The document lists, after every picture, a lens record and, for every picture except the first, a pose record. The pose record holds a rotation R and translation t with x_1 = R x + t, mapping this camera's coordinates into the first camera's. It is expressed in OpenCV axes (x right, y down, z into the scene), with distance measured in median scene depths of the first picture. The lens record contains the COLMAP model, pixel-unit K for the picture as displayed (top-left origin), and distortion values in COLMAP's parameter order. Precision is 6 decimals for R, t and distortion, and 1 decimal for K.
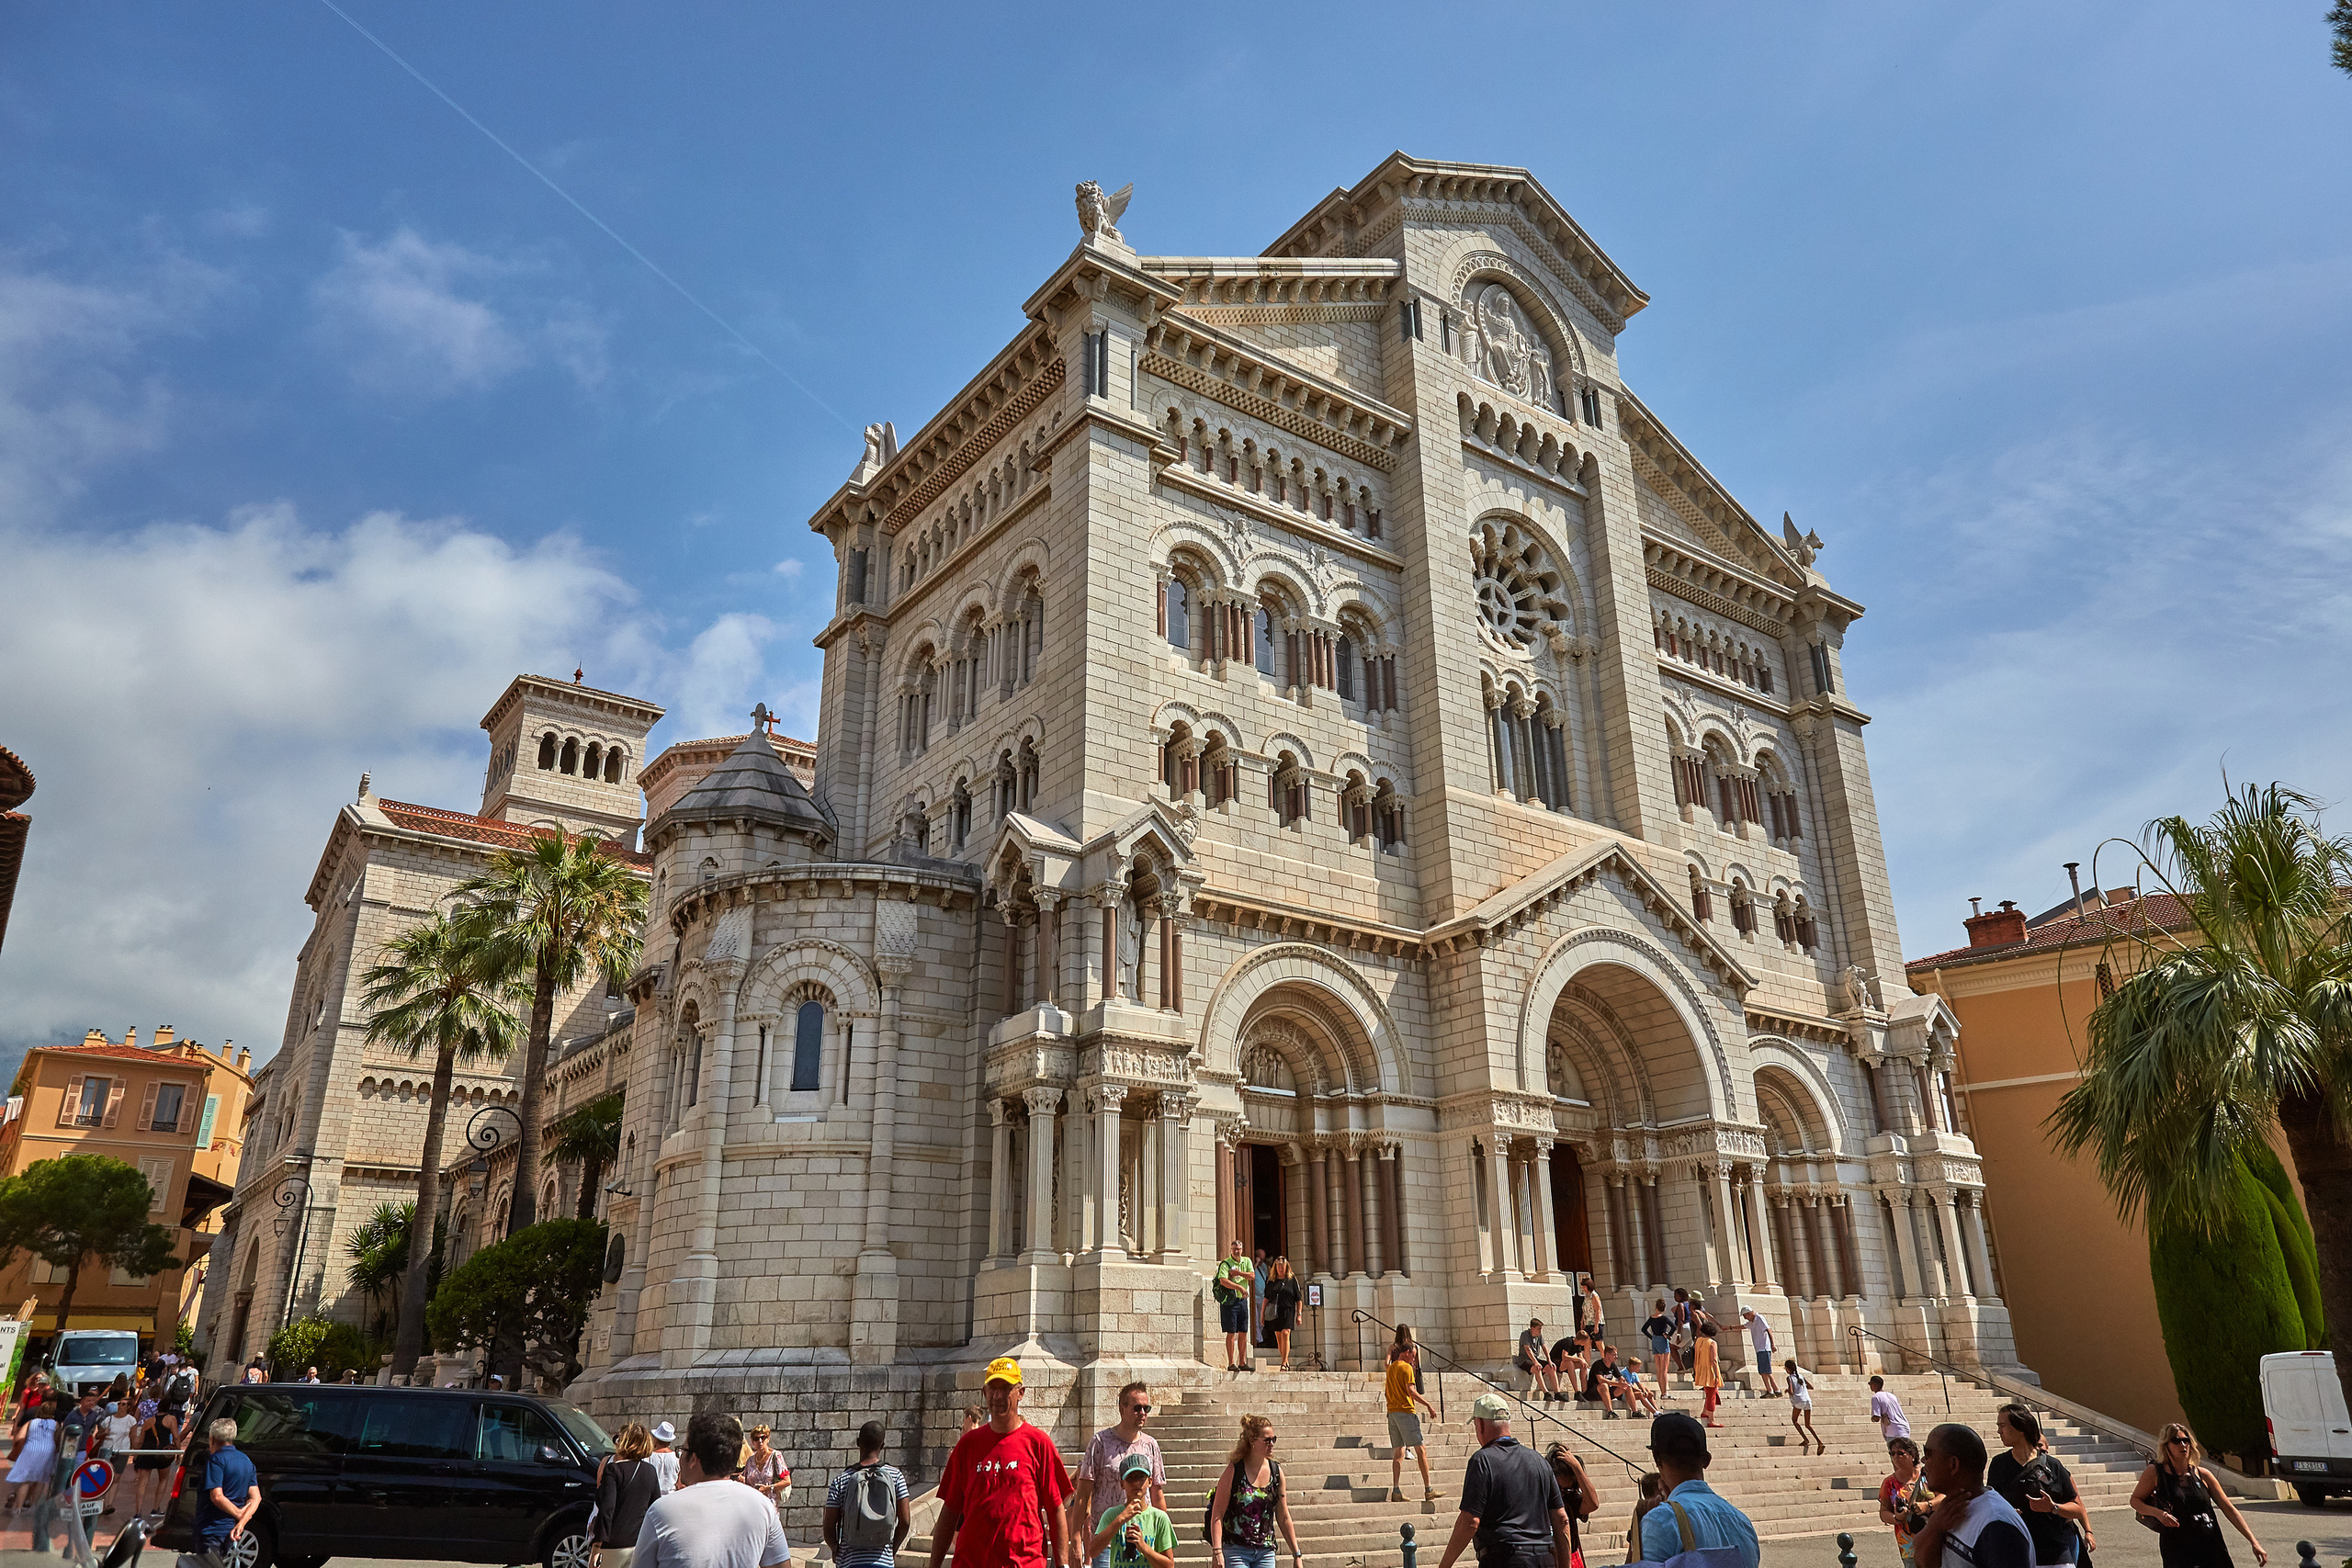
lens RADIAL K [[1635.6, 0, 1146.6], [0, 1635.6, 767.2], [0, 0, 1]] dist [0.004346, 0.006695]
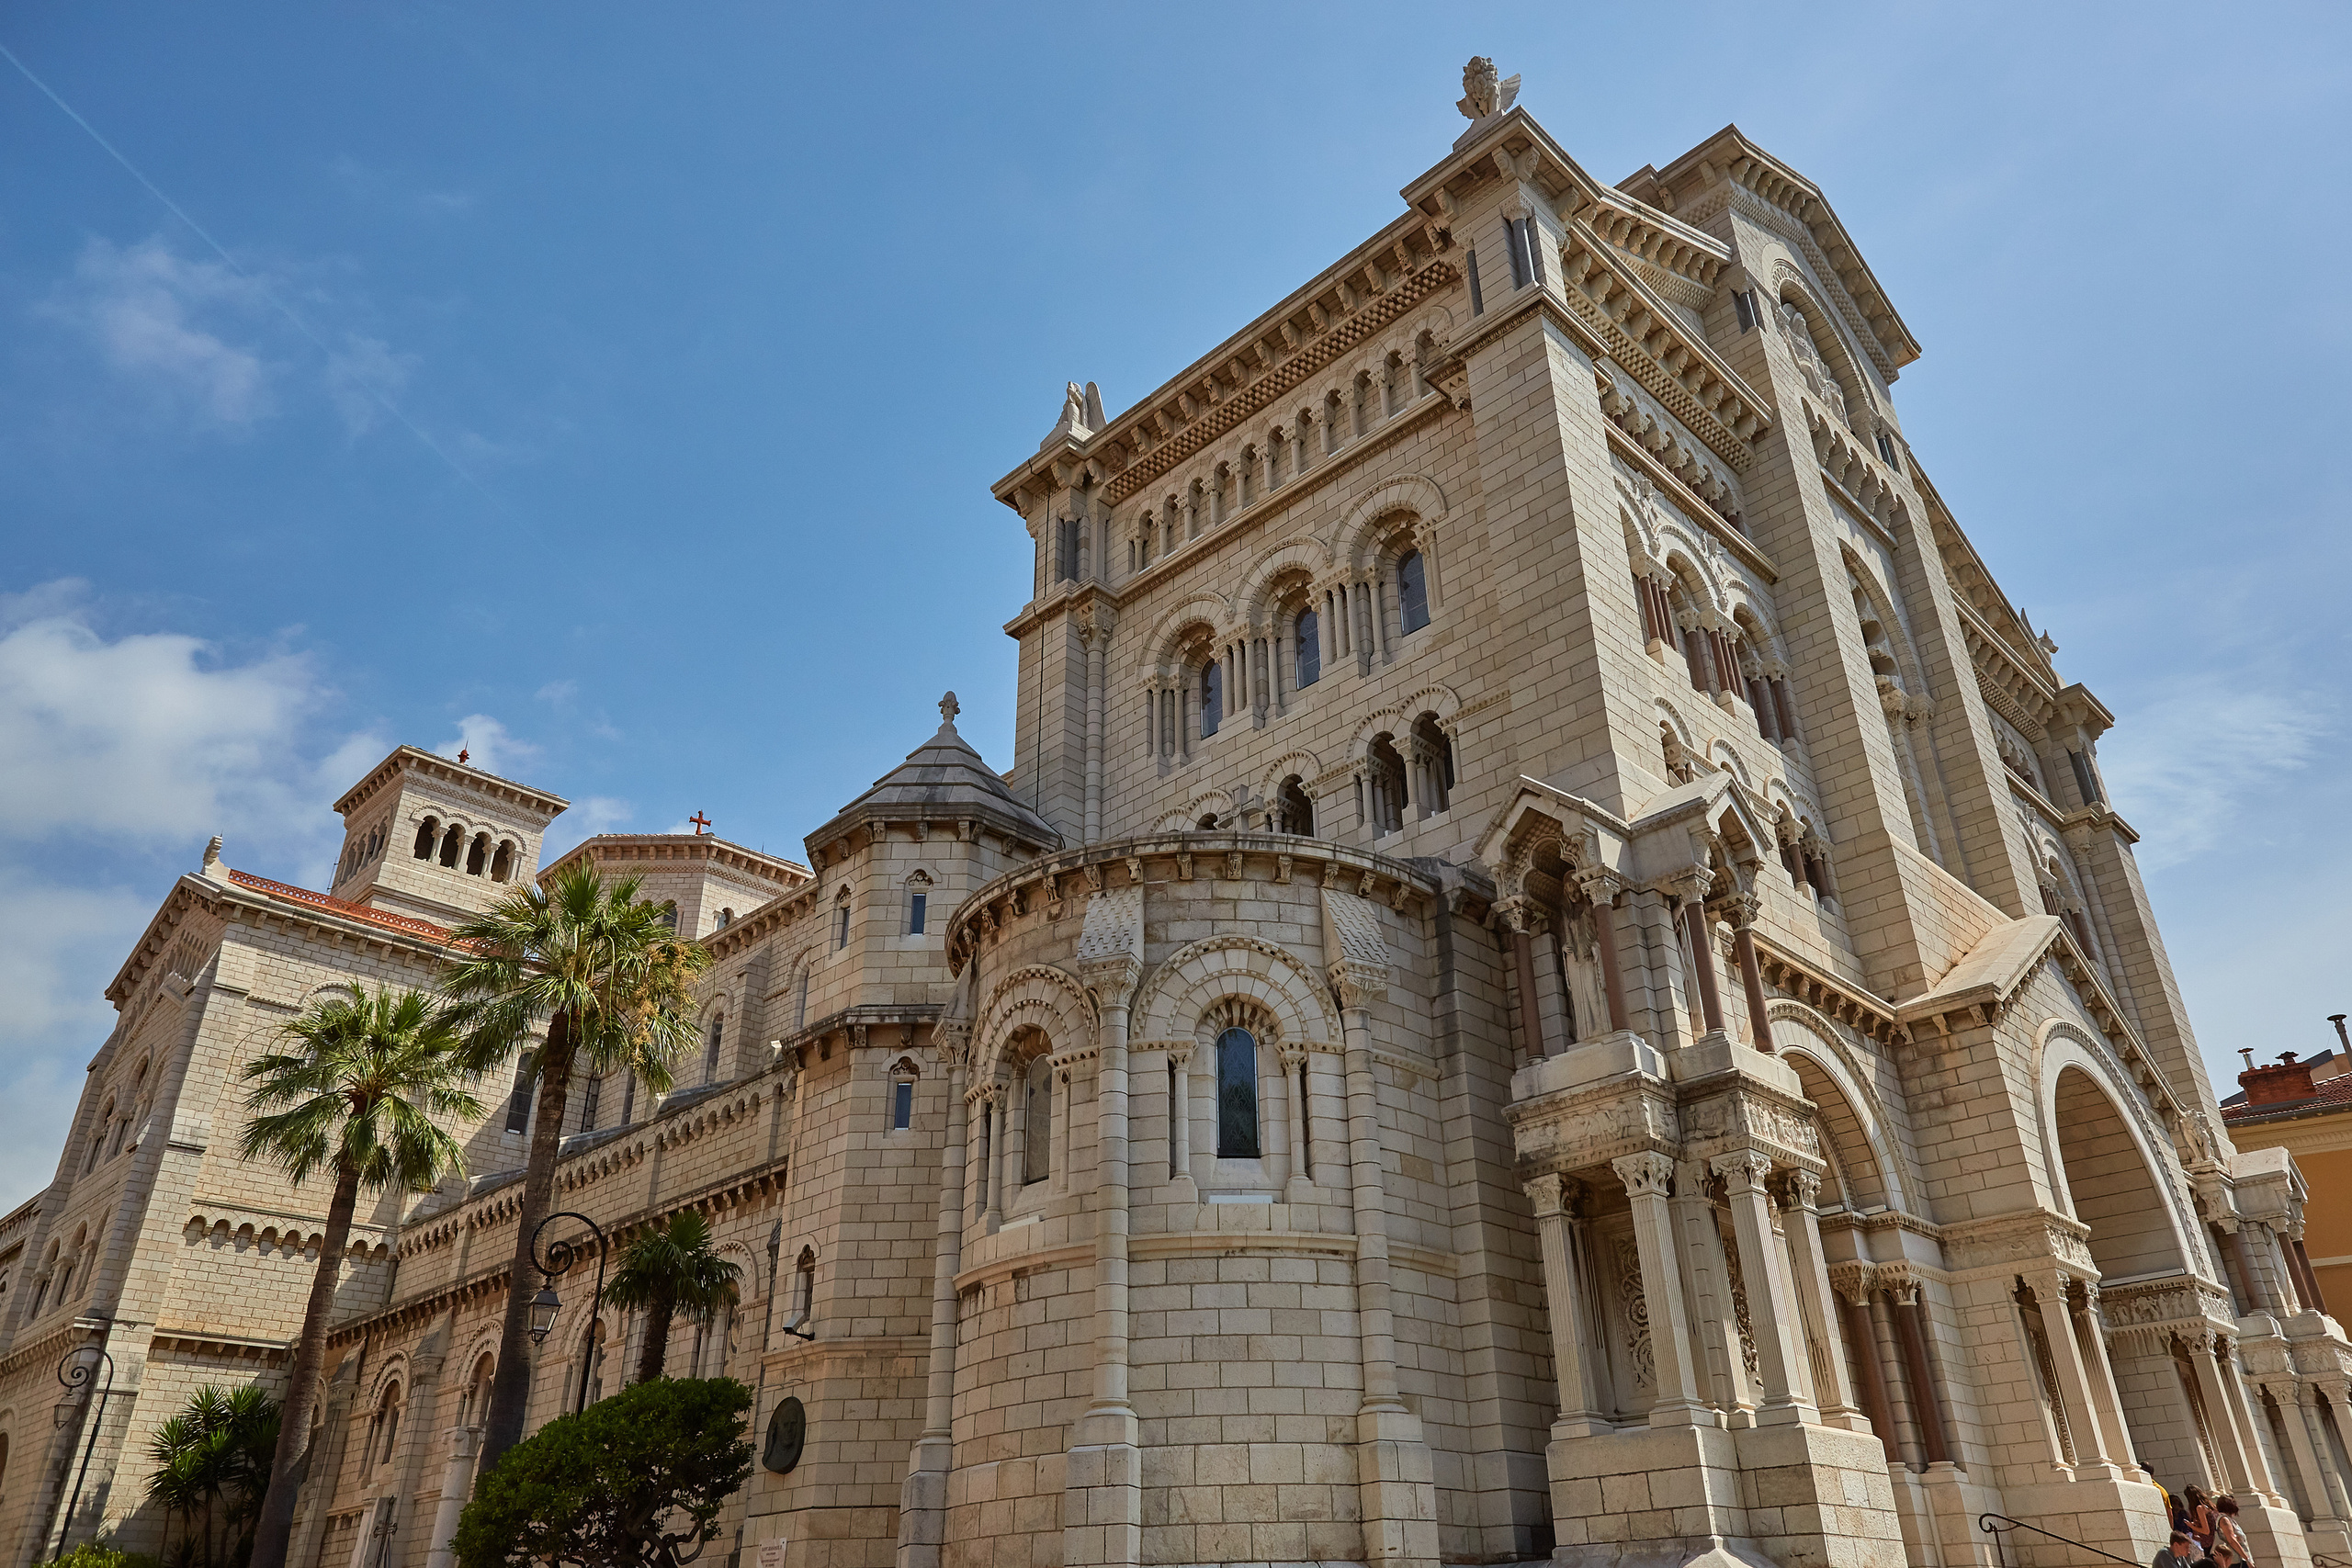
lens RADIAL K [[1635.6, 0, 1146.6], [0, 1635.6, 767.2], [0, 0, 1]] dist [0.004346, 0.006695]
pose [[0.986639, 0.073619, 0.145341, -0.281267], [-0.053904, 0.989350, -0.135206, 0.104954], [-0.153746, 0.125565, 0.980100, 0.264439]]
